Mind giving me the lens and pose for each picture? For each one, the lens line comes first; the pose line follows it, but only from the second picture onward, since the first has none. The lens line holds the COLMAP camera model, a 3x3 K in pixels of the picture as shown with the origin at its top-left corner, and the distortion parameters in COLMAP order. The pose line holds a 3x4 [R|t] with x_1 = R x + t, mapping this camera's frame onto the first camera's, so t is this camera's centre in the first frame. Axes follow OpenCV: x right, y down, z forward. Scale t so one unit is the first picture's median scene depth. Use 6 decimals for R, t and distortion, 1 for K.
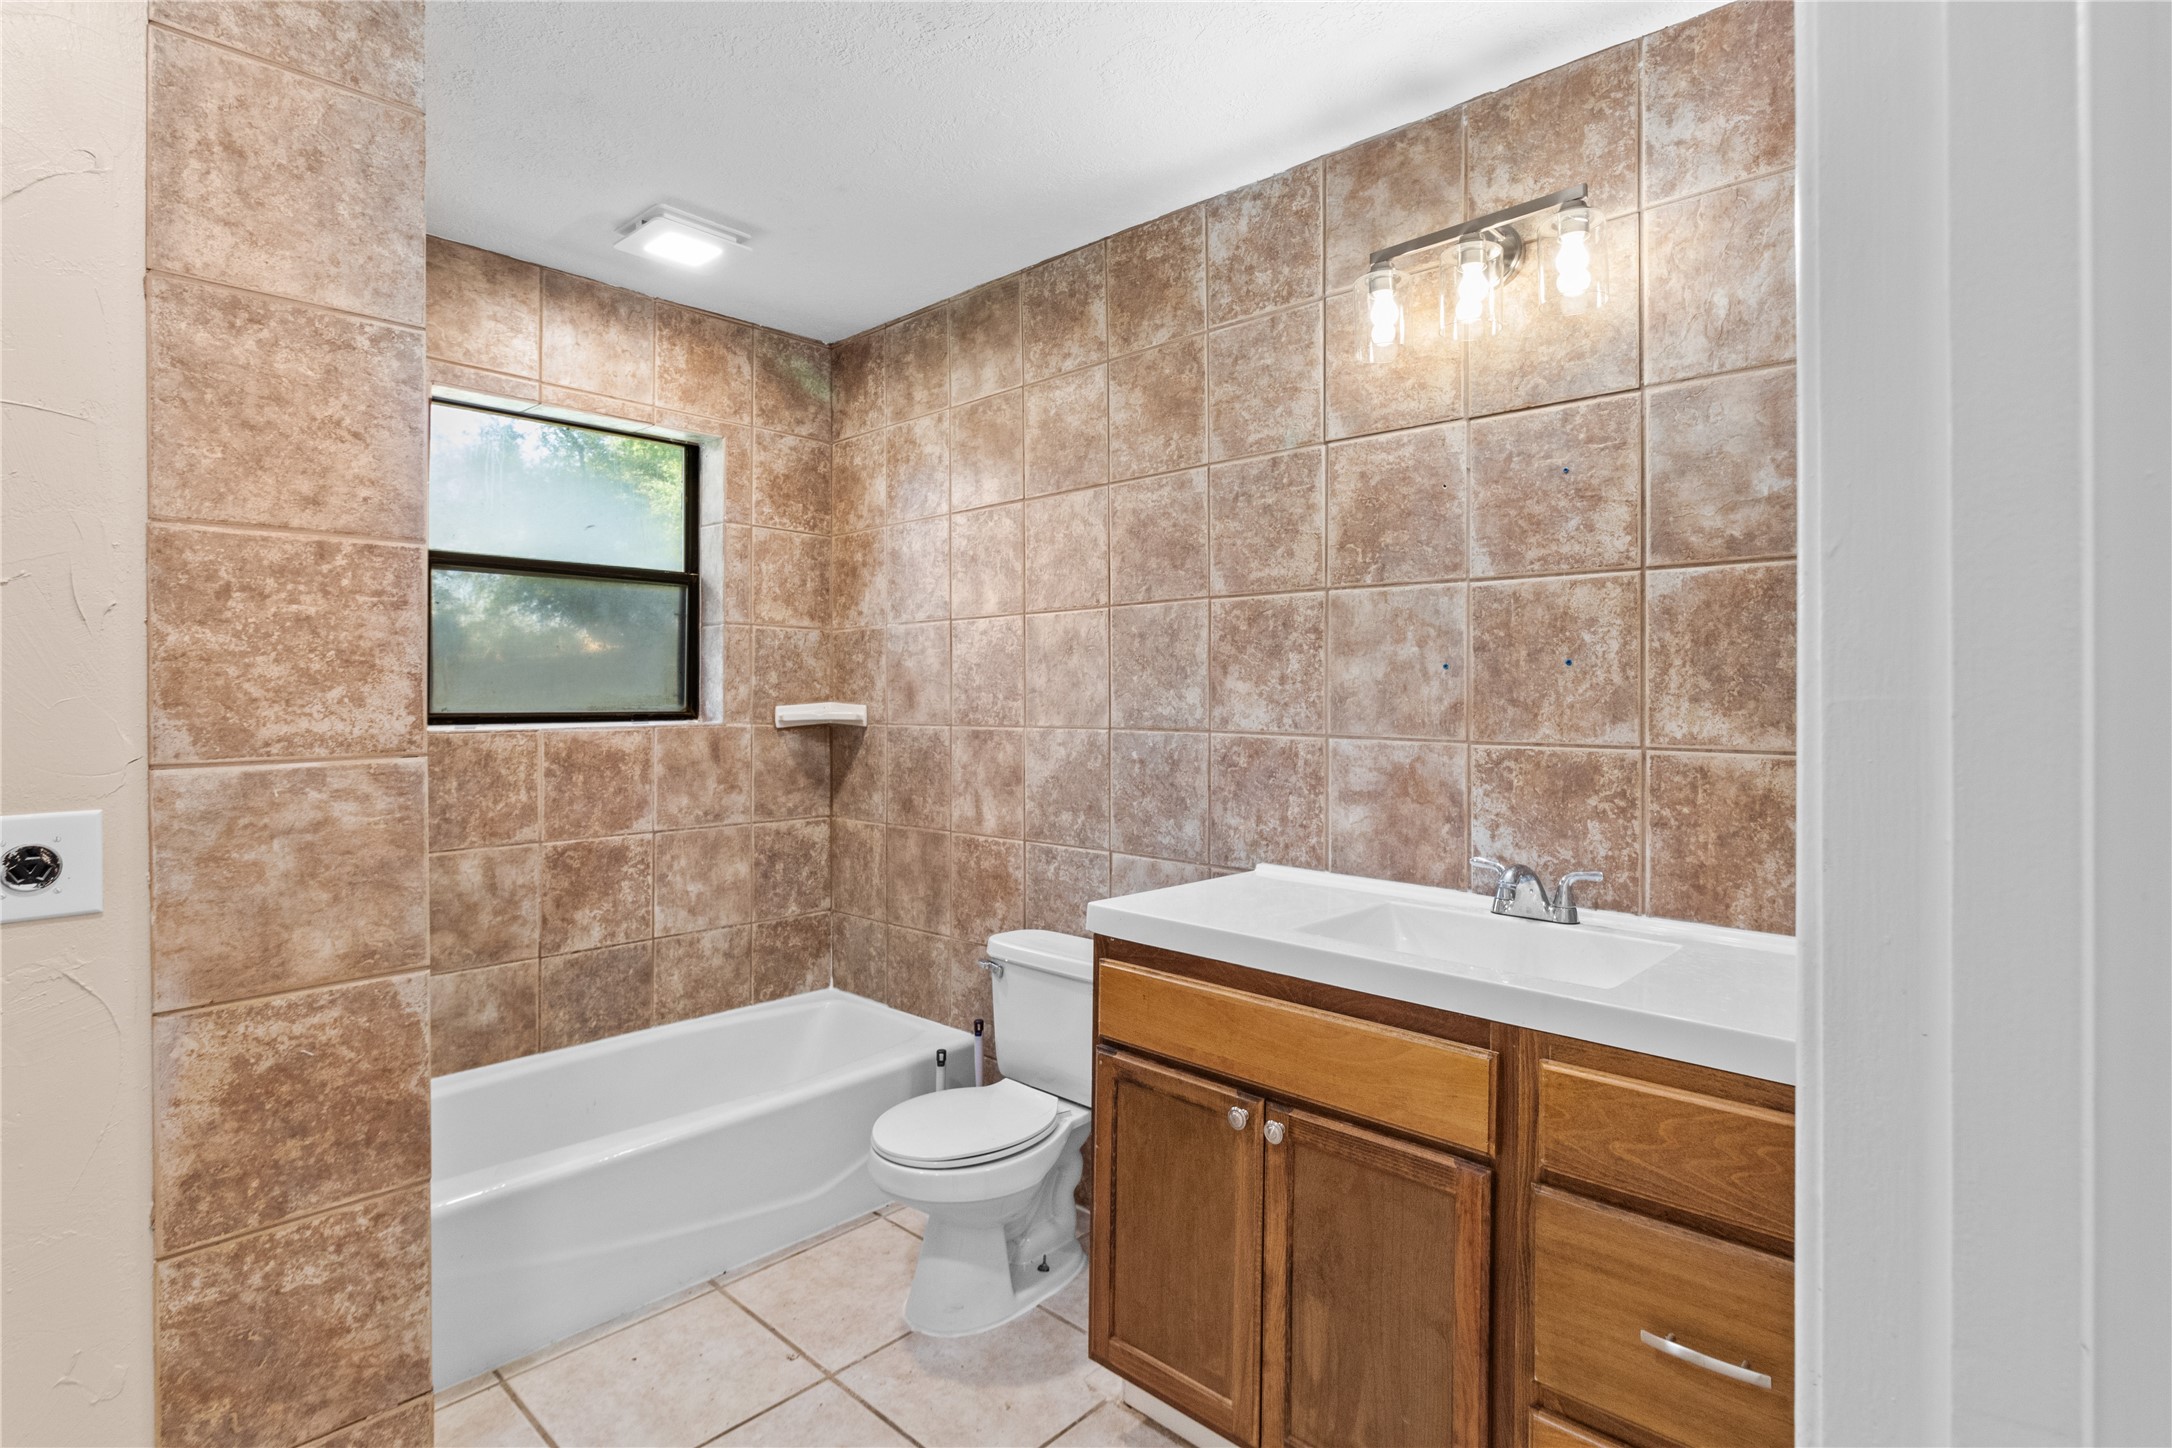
lens RADIAL K [[1060.2, 0, 1083.8], [0, 1060.2, 707.5], [0, 0, 1]] dist [-0.002262, -0.001546]
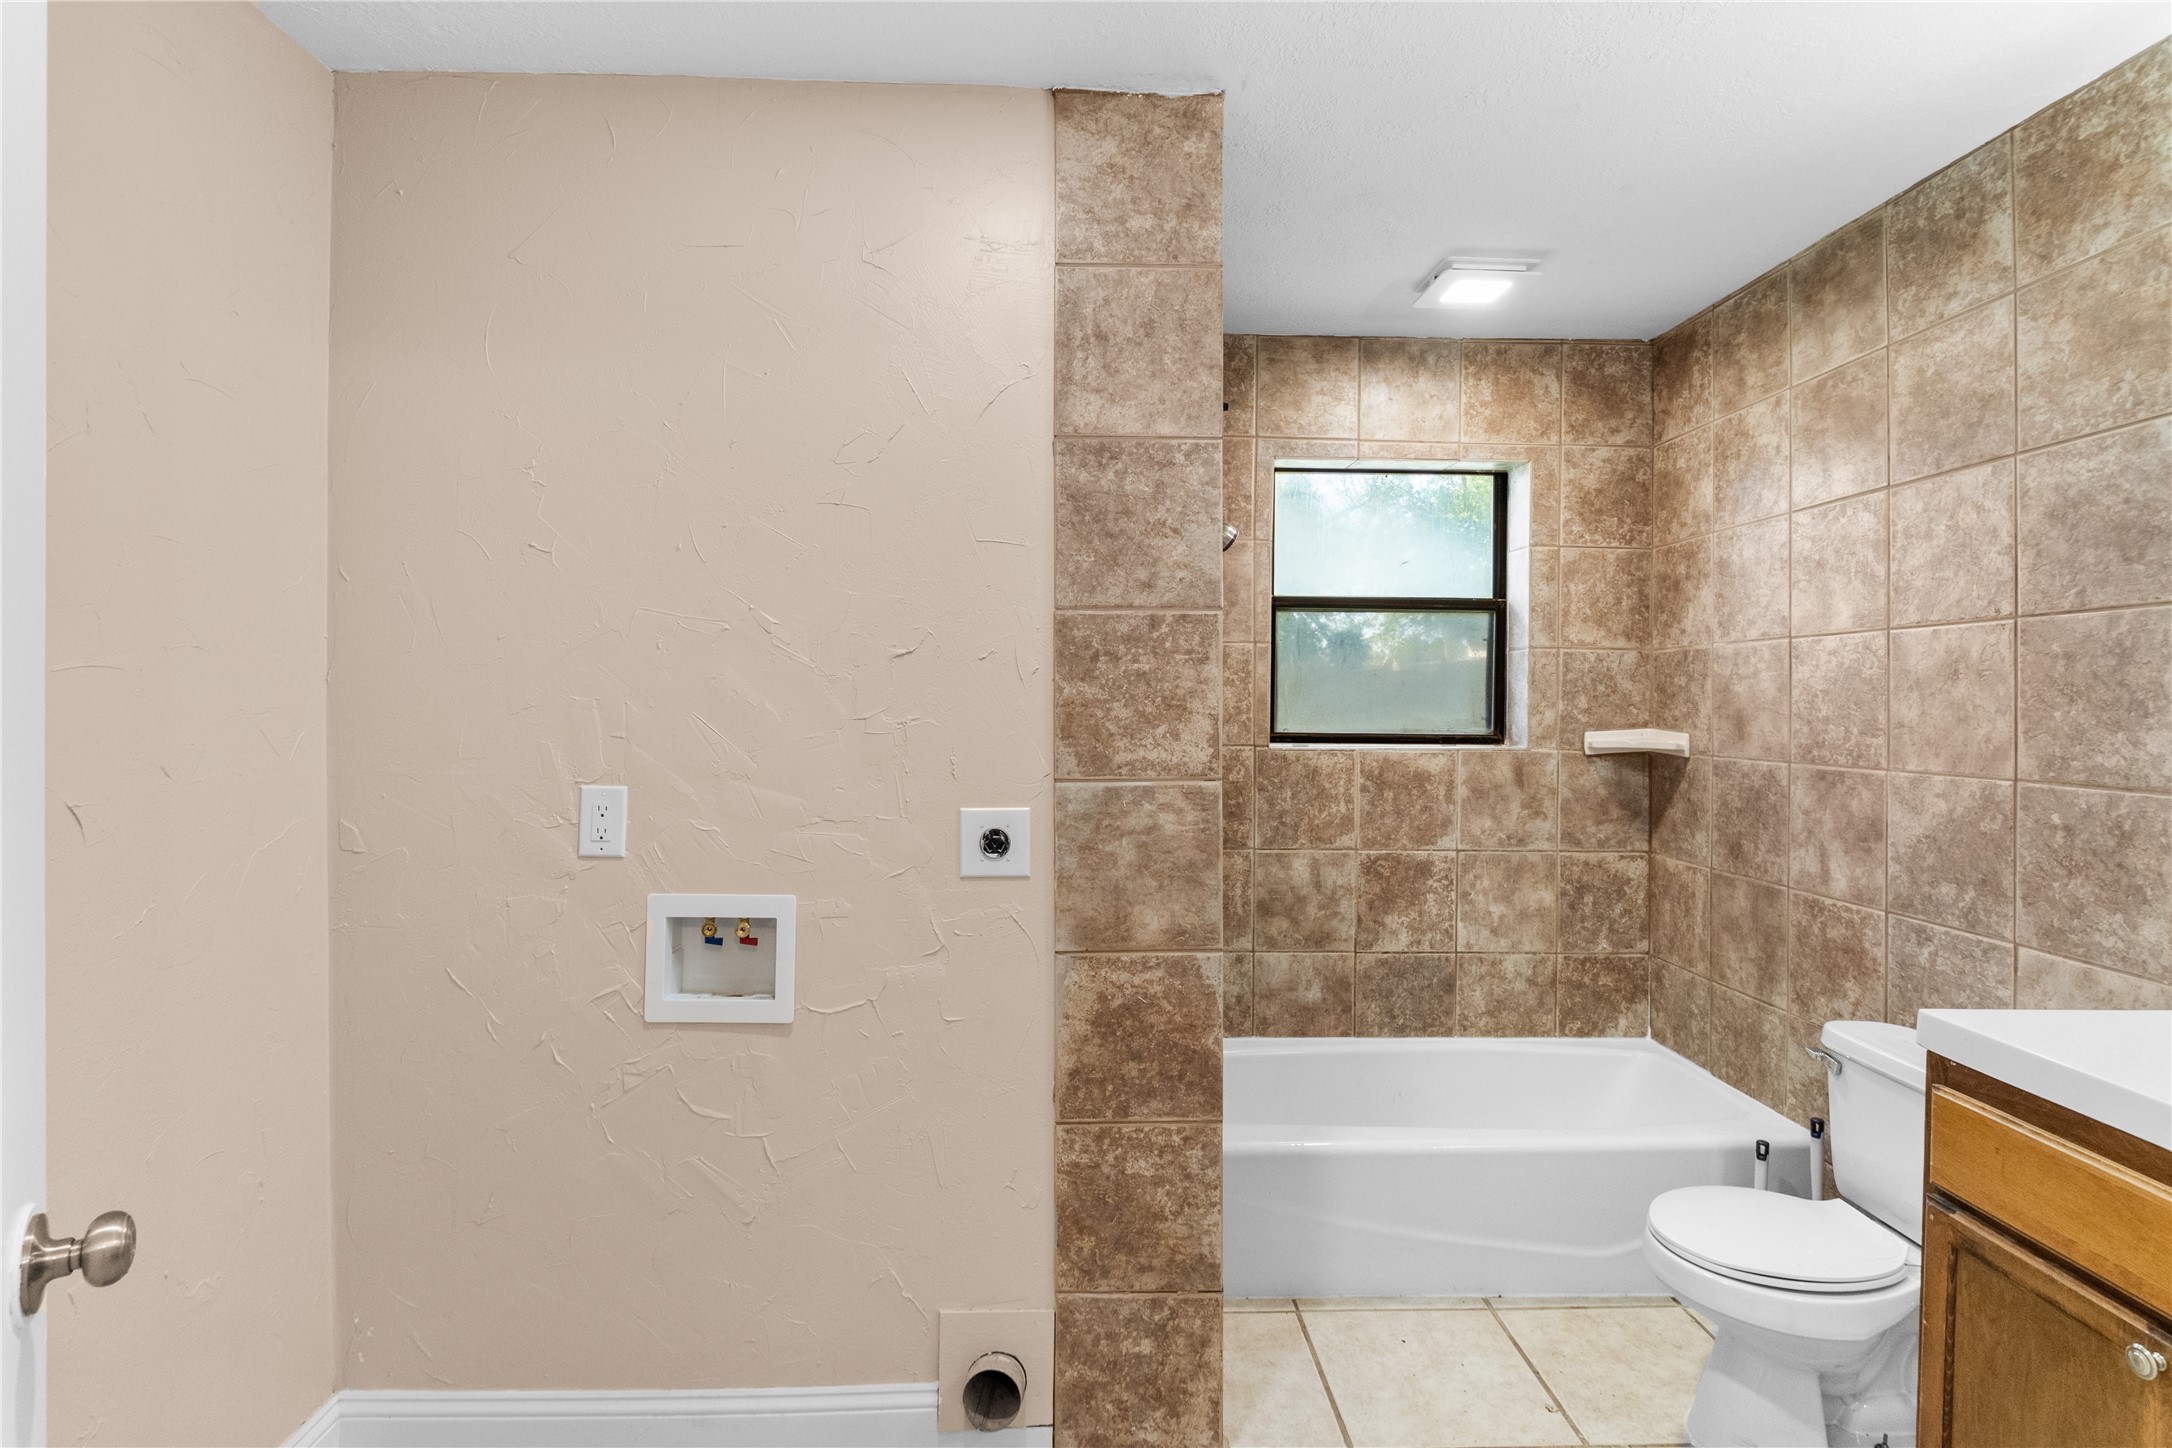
lens RADIAL K [[1060.2, 0, 1085.8], [0, 1060.2, 713.2], [0, 0, 1]] dist [-0.002262, -0.001546]
pose [[0.702274, 0.013464, -0.711780, 0.097960], [-0.012053, 0.999903, 0.007023, -0.025866], [0.711805, 0.003647, 0.702368, 0.008190]]
